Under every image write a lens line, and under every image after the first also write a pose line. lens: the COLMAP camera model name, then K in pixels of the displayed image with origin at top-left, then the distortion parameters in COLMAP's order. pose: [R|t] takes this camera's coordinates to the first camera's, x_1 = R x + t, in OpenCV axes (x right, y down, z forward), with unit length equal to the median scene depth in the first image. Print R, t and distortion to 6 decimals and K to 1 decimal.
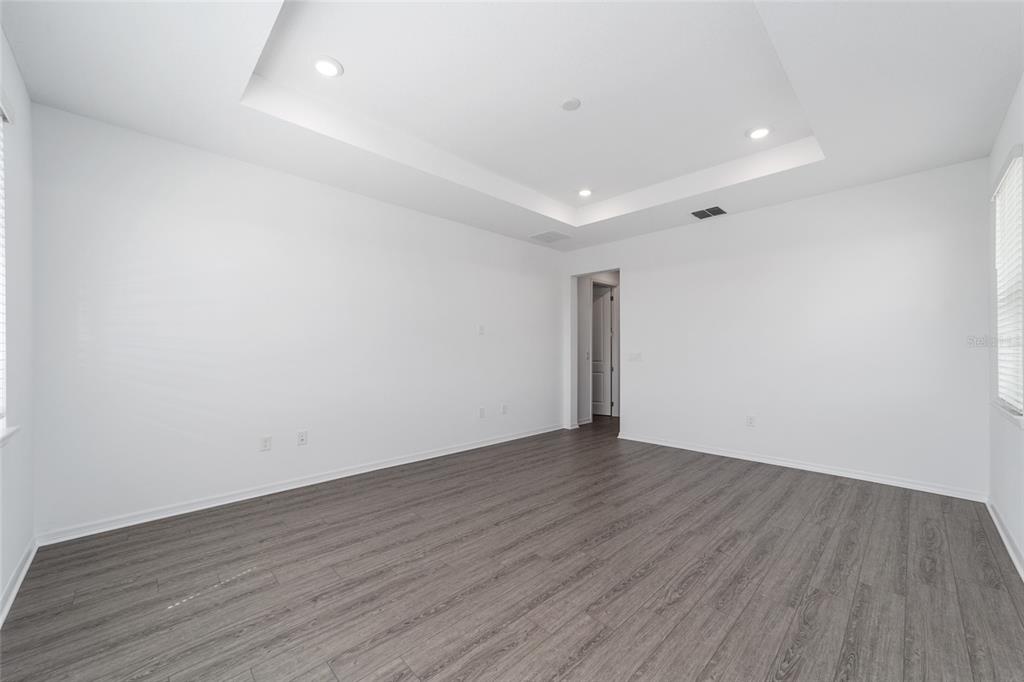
lens RADIAL K [[393.0, 0, 512.2], [0, 393.0, 346.8], [0, 0, 1]] dist [-0.009656, 0.003644]
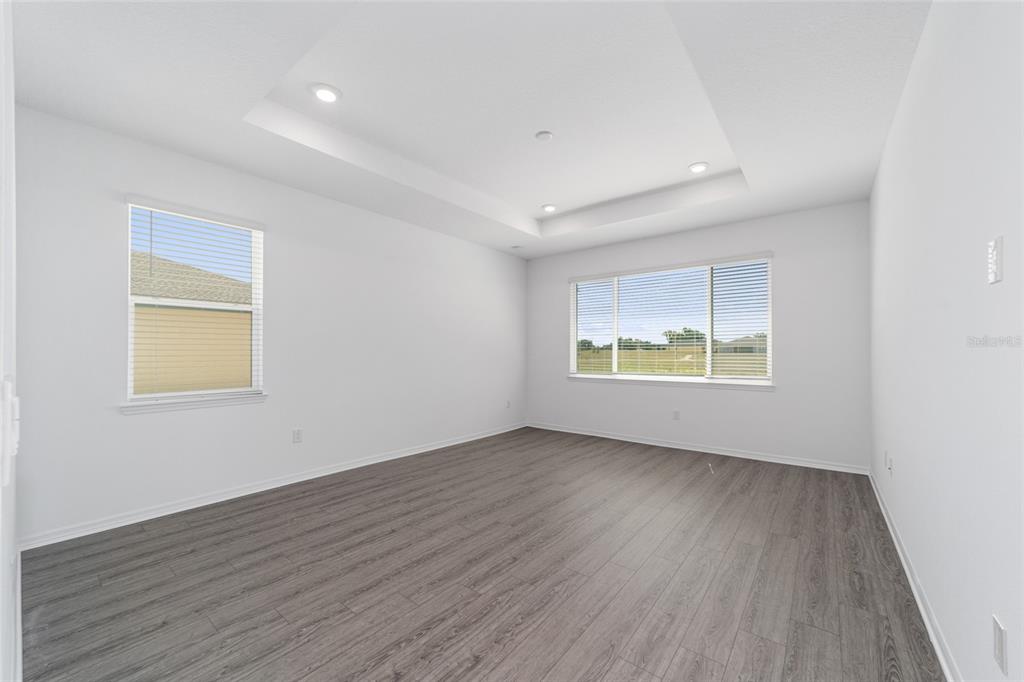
lens RADIAL K [[393.0, 0, 512.6], [0, 393.0, 346.8], [0, 0, 1]] dist [-0.009656, 0.003644]
pose [[-0.991794, -0.001550, -0.127834, 0.370272], [0.001376, 0.999739, -0.022799, 0.016473], [0.127836, -0.022787, -0.991533, 2.042490]]
